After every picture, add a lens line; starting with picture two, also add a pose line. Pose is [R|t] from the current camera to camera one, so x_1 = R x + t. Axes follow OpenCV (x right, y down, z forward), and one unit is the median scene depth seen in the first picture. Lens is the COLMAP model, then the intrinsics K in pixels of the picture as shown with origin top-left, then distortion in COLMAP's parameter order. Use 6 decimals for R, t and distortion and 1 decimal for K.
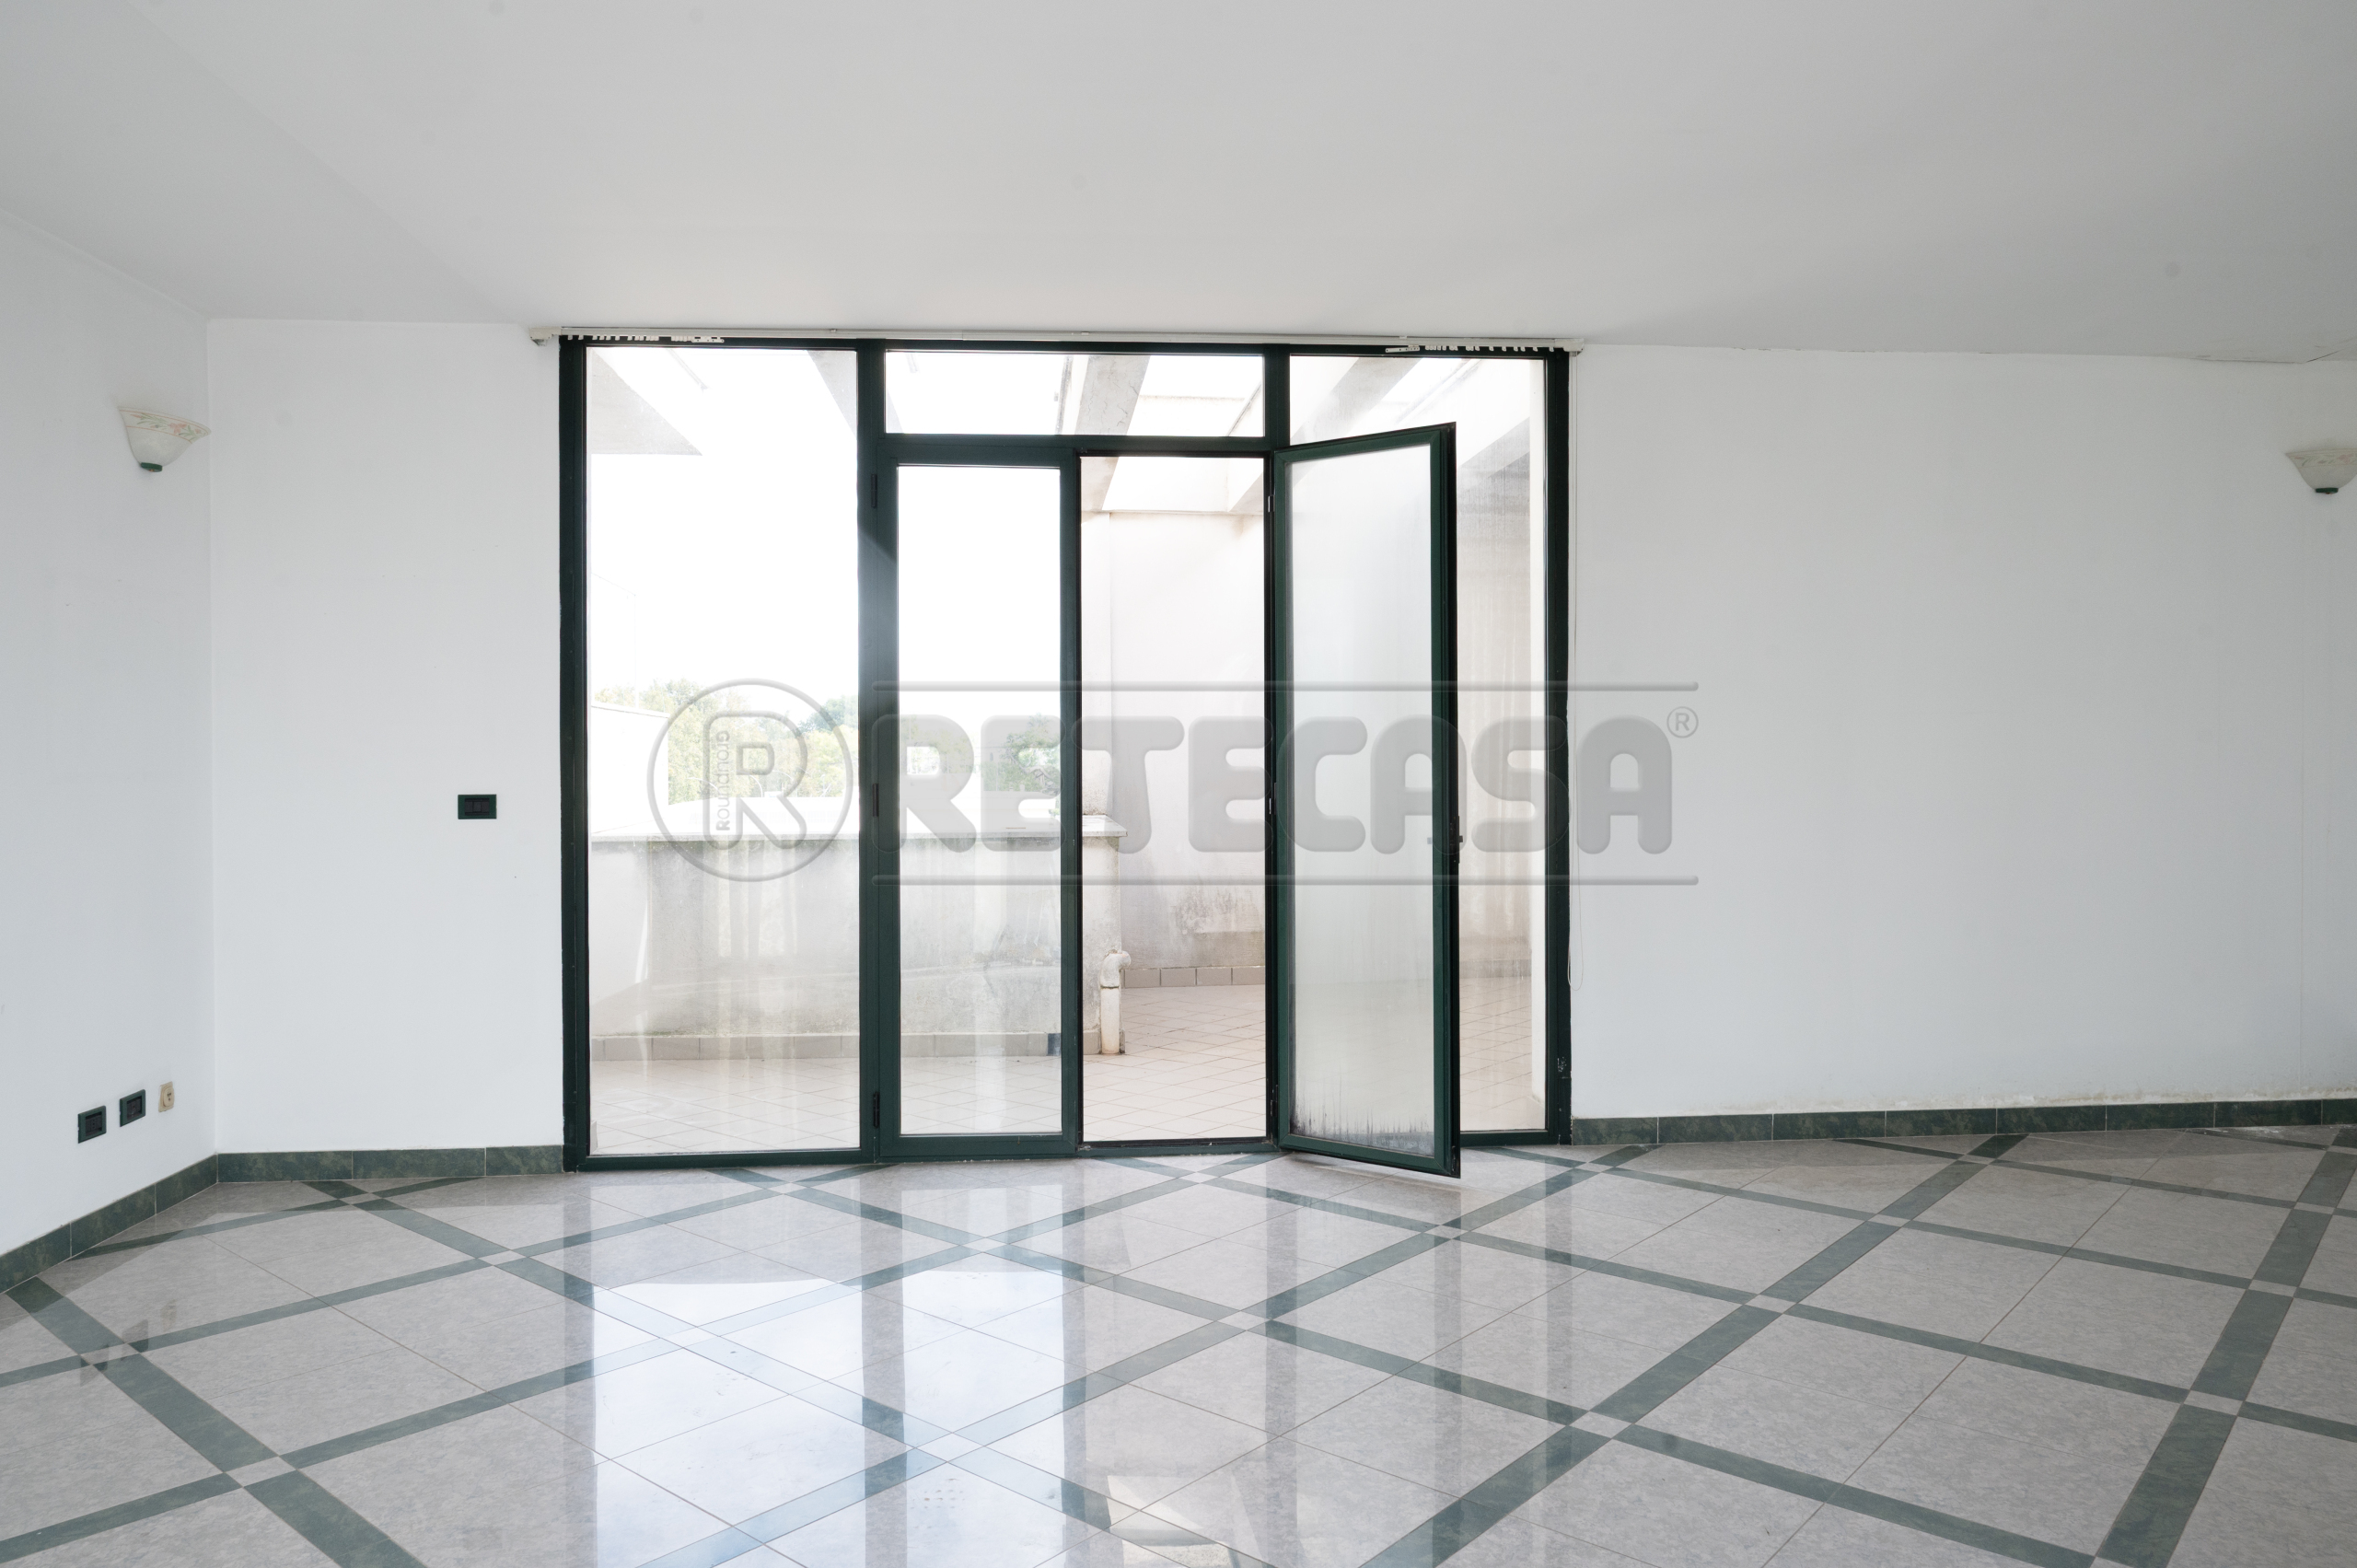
lens RADIAL K [[1609.7, 0, 1171.6], [0, 1609.7, 765.4], [0, 0, 1]] dist [0.004163, 0.002664]
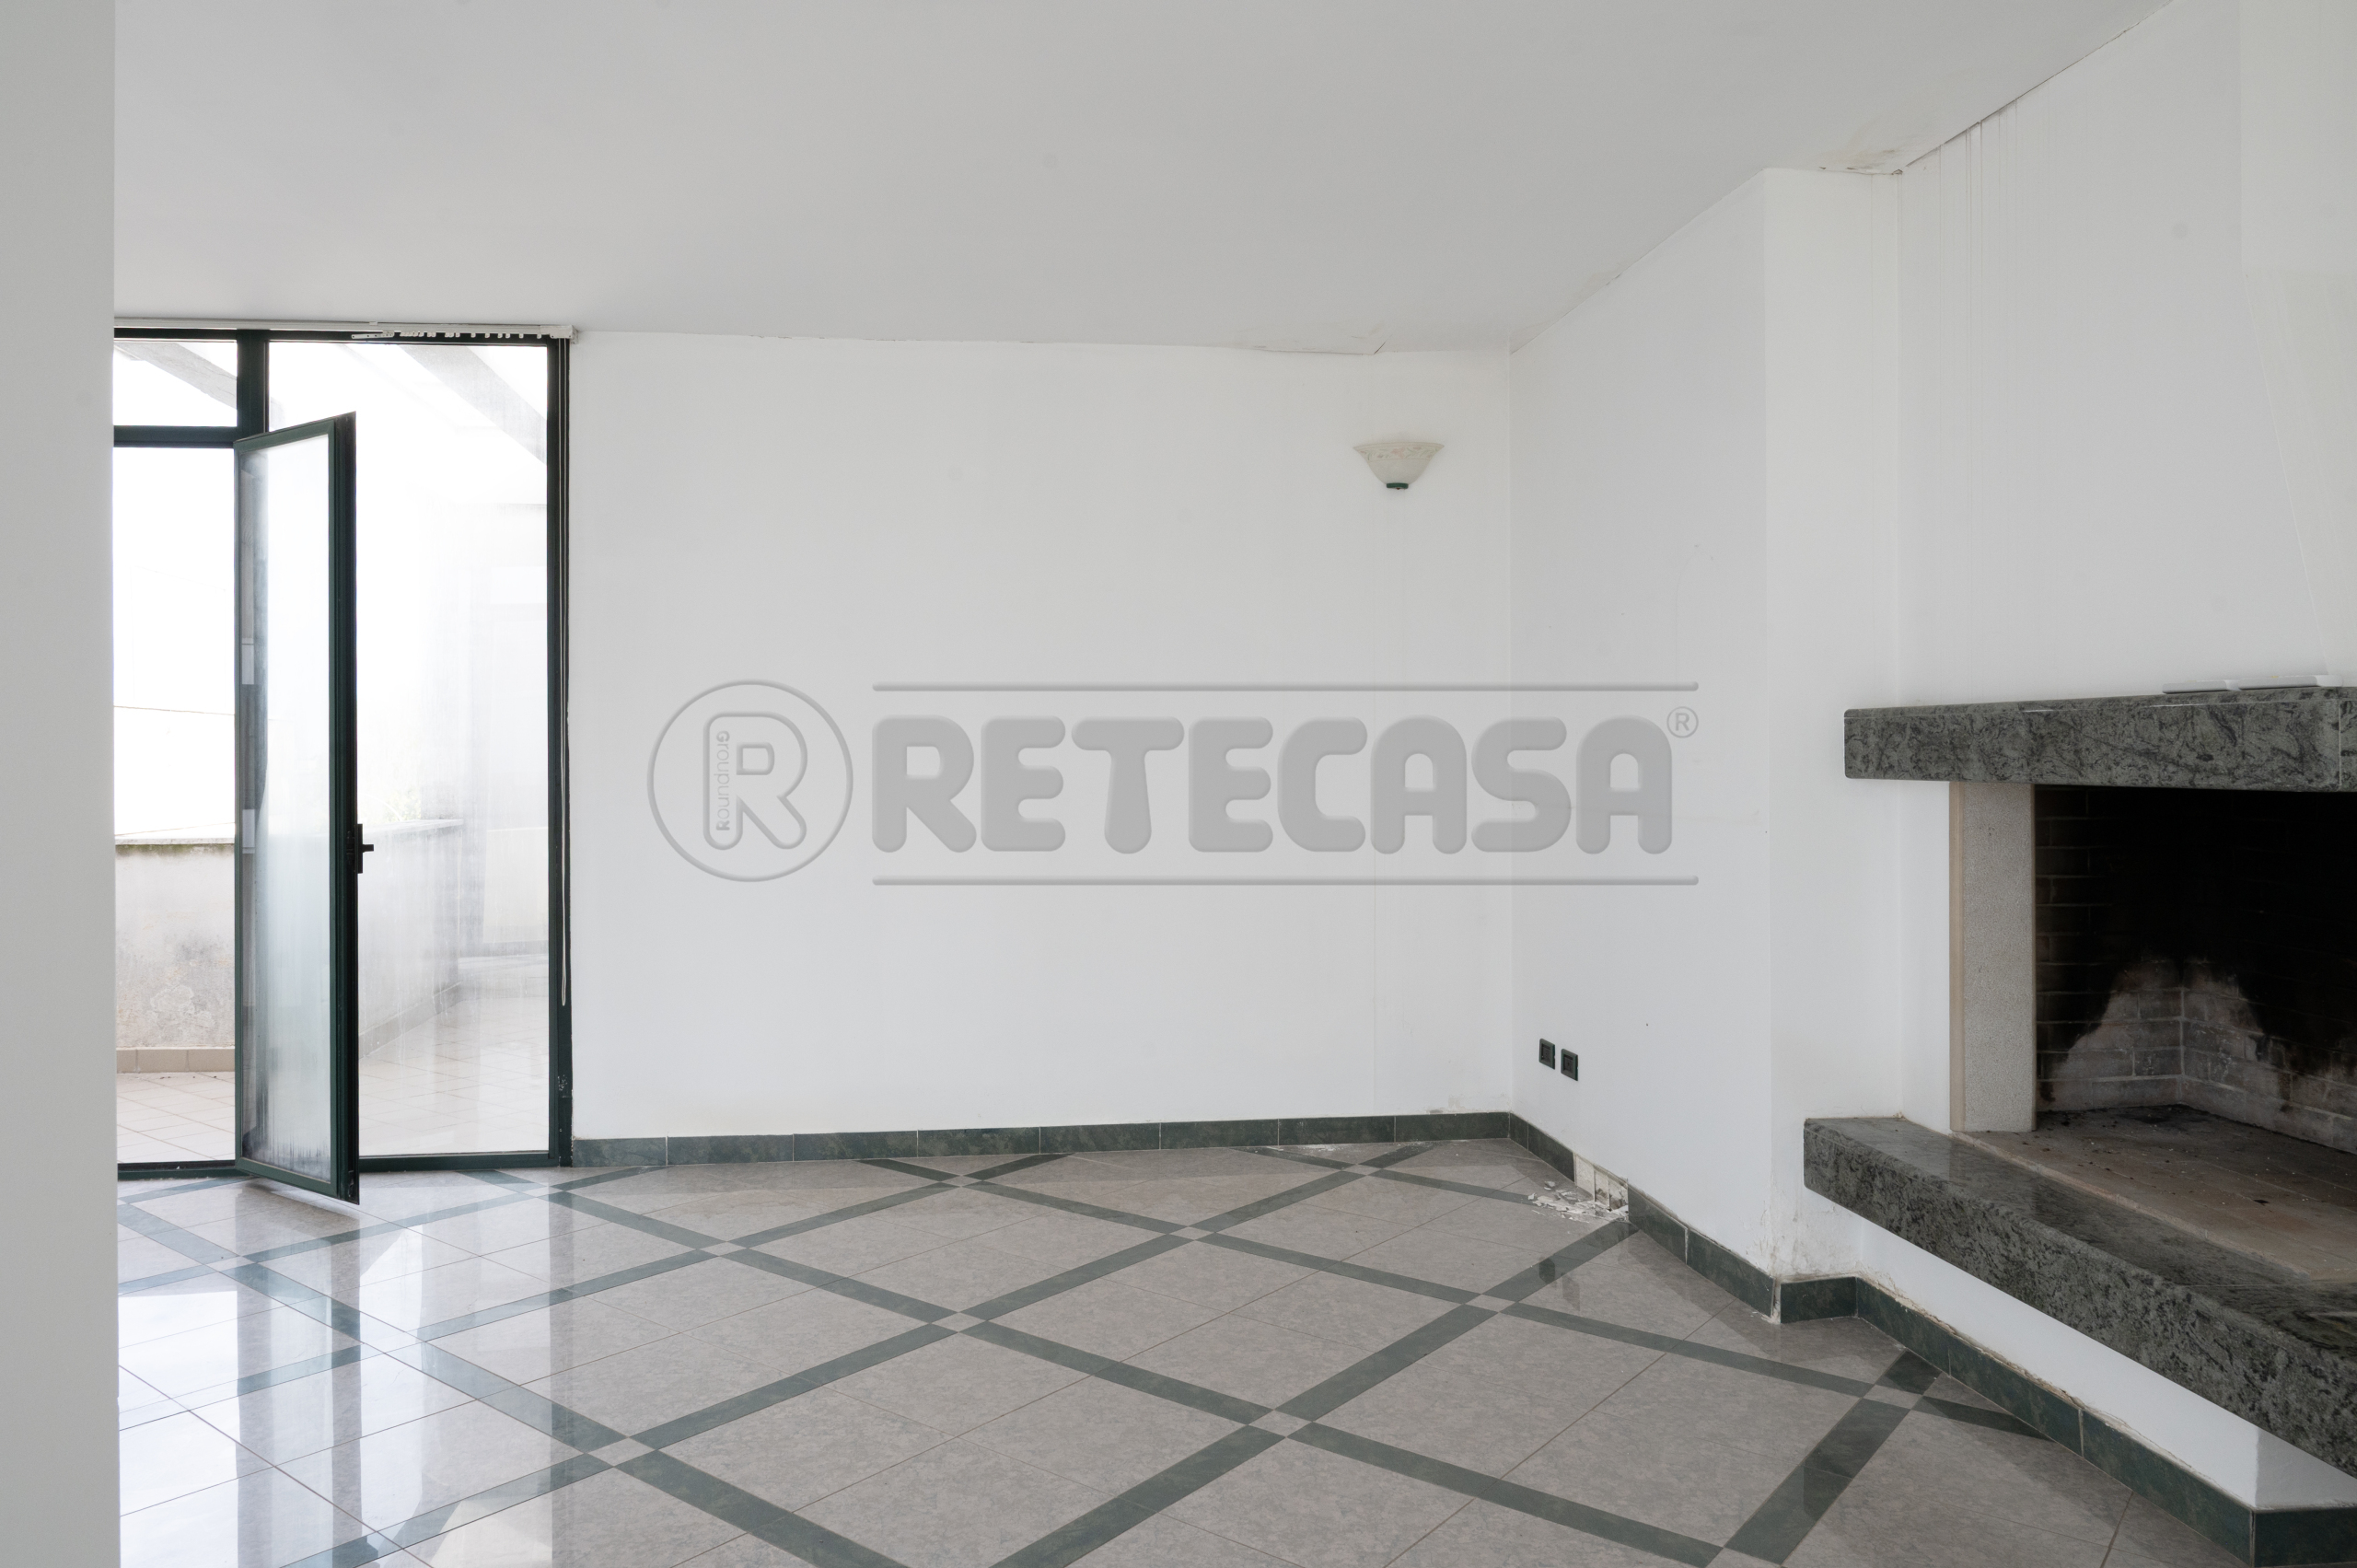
lens RADIAL K [[1600.0, 0, 1172.3], [0, 1600.0, 806.2], [0, 0, 1]] dist [-0.008184, 0.003093]
pose [[0.999947, -0.001368, 0.010161, 0.591907], [0.001107, 0.999672, 0.025582, -0.004237], [-0.010193, -0.025570, 0.999621, 0.045308]]
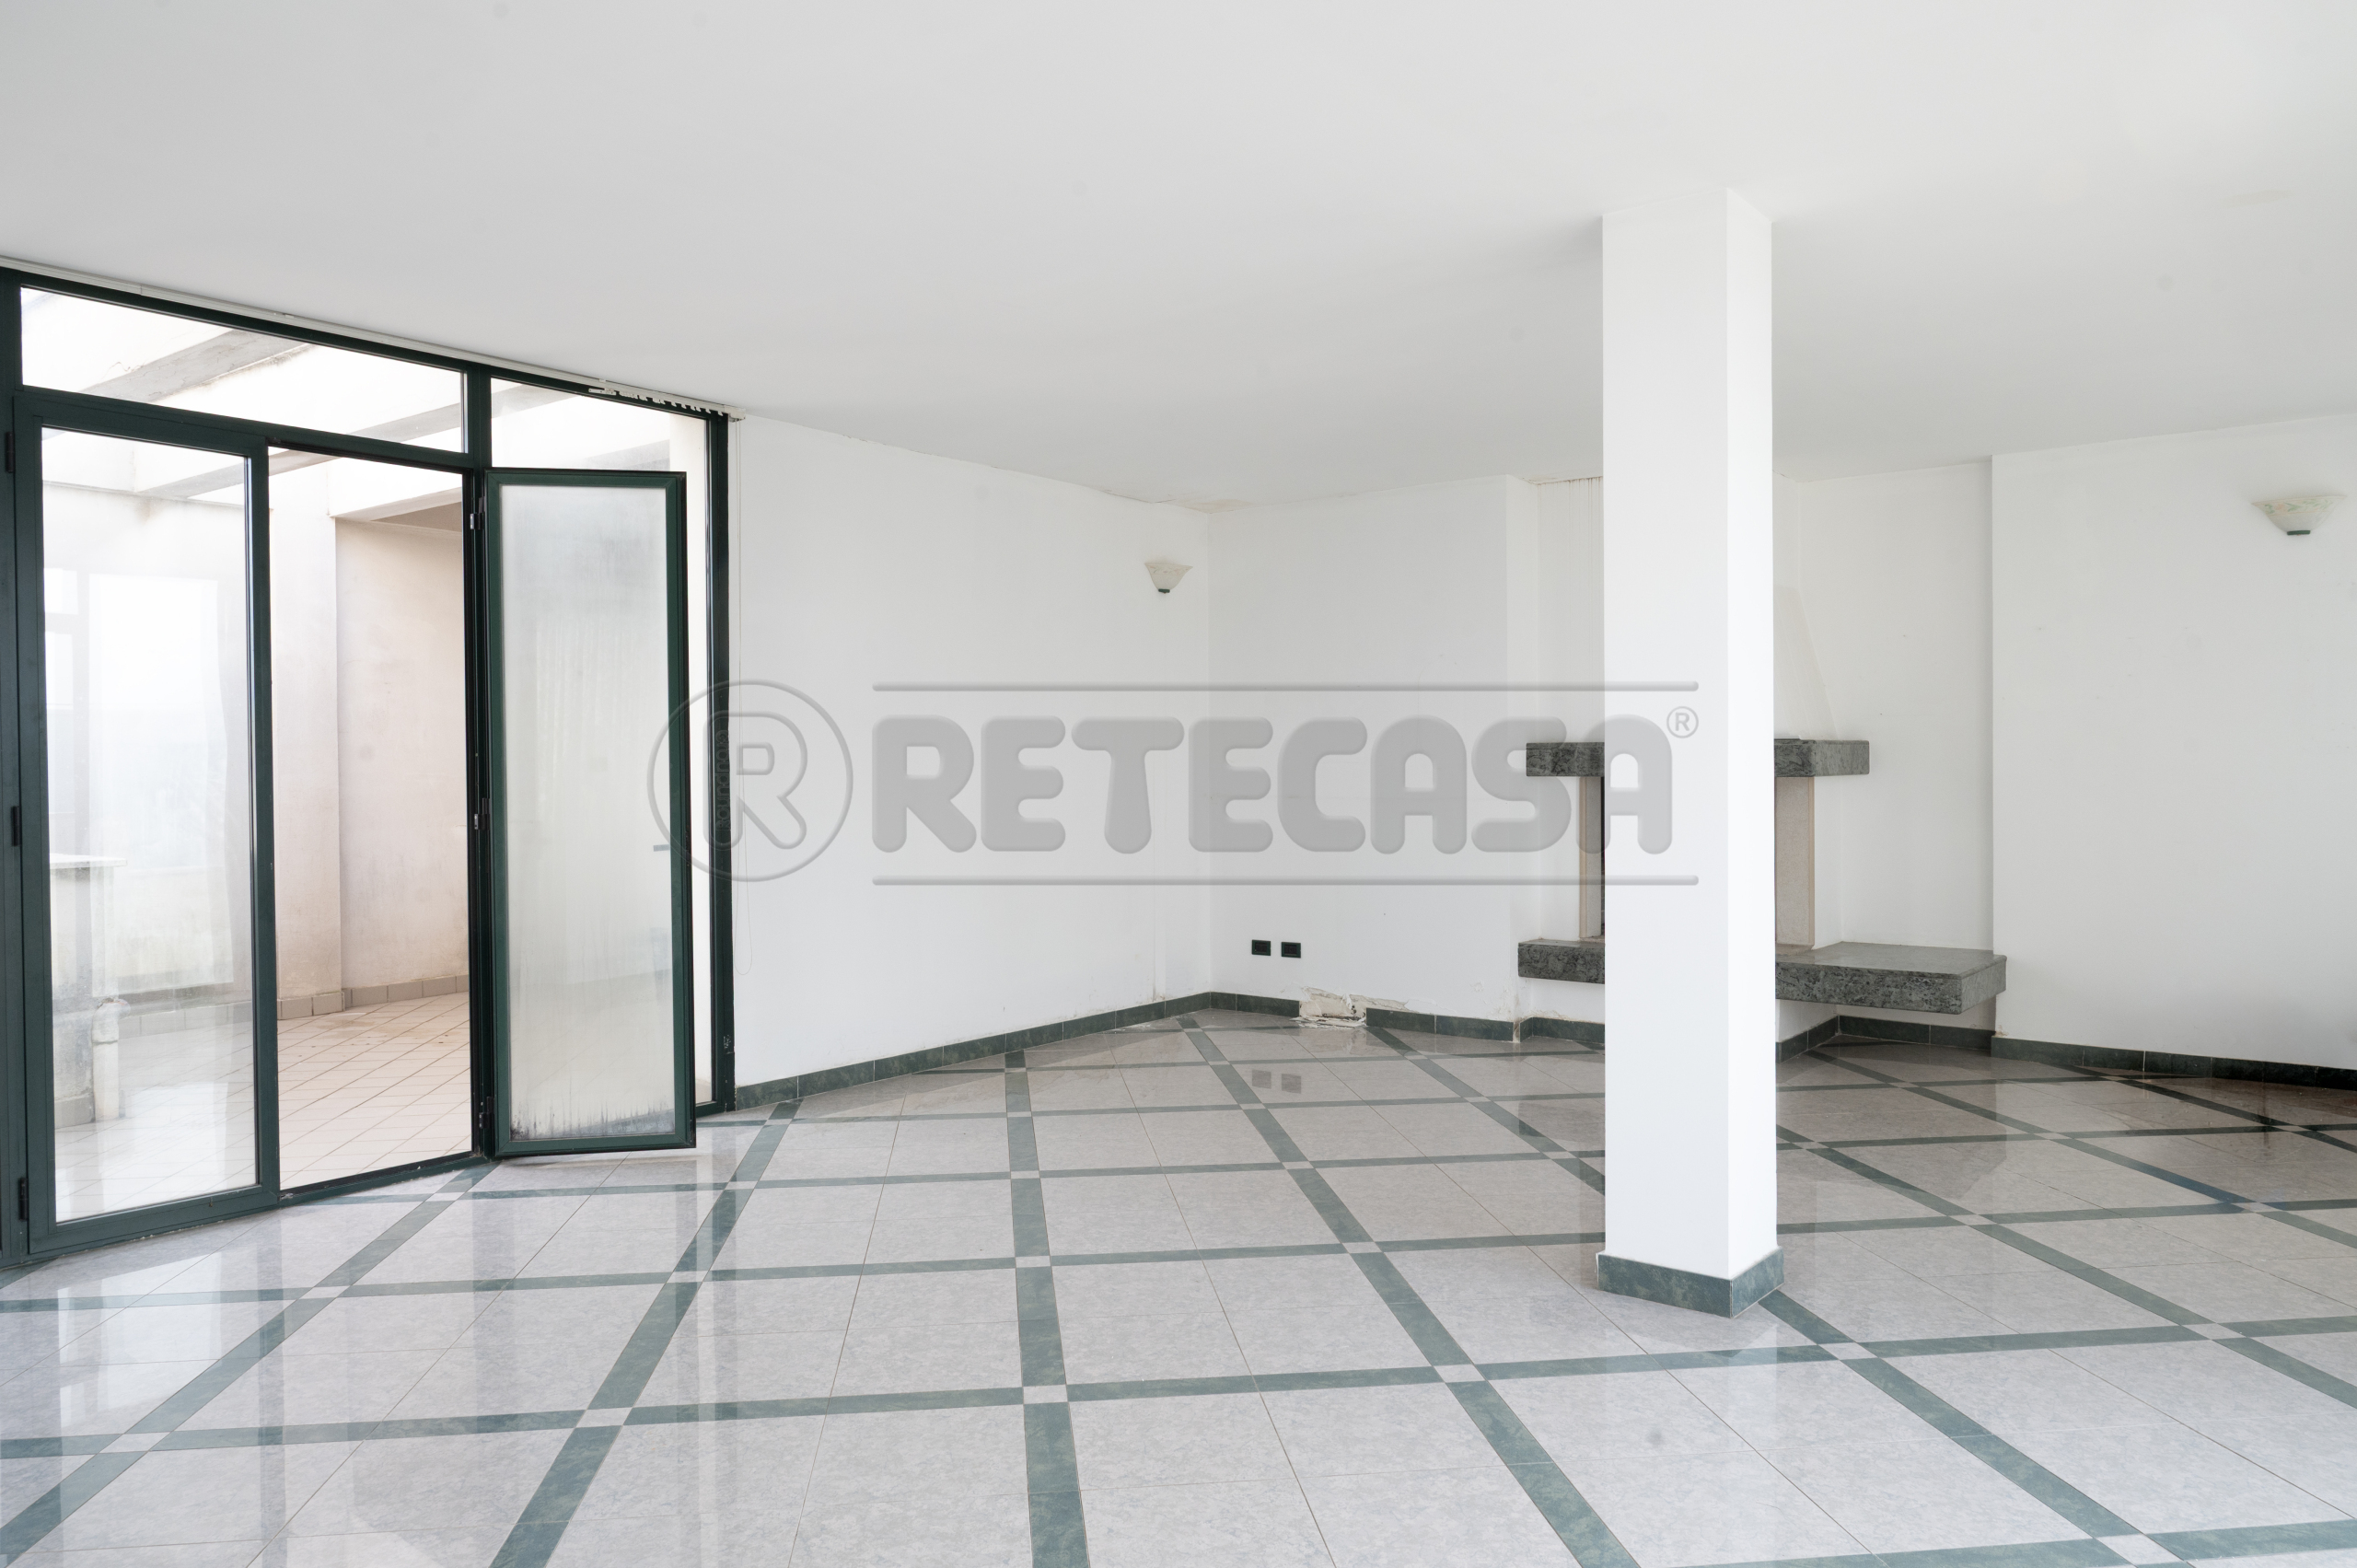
lens RADIAL K [[1596.7, 0, 1178.5], [0, 1596.7, 784.0], [0, 0, 1]] dist [0.012963, 0.000245]
pose [[0.676361, -0.008193, 0.736525, -0.371250], [0.007290, 0.999964, 0.004429, 0.000713], [-0.736534, 0.002374, 0.676396, -0.002286]]
